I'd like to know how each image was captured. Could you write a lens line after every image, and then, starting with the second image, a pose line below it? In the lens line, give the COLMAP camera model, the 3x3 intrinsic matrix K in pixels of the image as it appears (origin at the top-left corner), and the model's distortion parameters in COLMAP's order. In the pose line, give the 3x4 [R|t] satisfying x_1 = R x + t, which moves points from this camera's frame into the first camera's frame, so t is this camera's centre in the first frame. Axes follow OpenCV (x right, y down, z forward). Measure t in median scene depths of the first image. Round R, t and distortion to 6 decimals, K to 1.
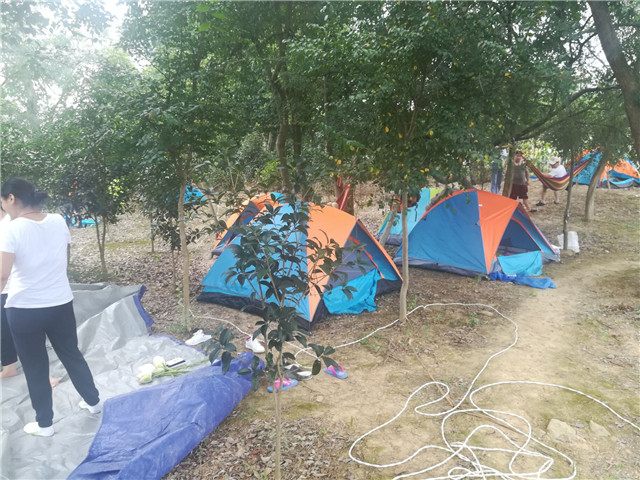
lens RADIAL K [[496.8, 0, 320.0], [0, 496.8, 240.0], [0, 0, 1]] dist [-0.002212, -0.001275]
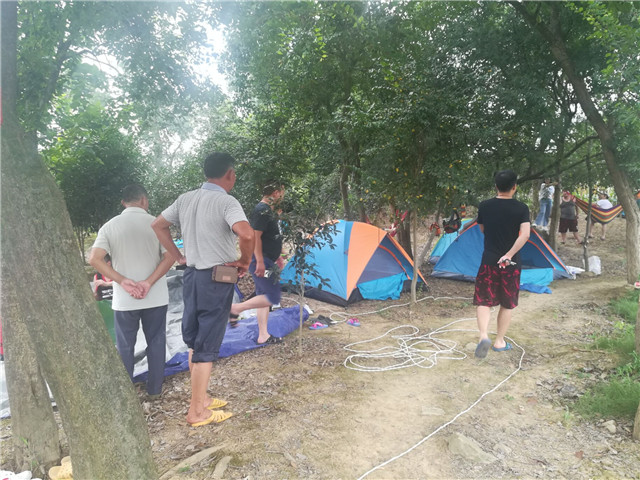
lens RADIAL K [[496.8, 0, 320.0], [0, 496.8, 240.0], [0, 0, 1]] dist [-0.002212, -0.001275]
pose [[0.983689, 0.023133, -0.178385, 0.122518], [-0.036612, 0.996685, -0.072648, 0.074923], [0.176114, 0.077994, 0.981275, -0.349079]]
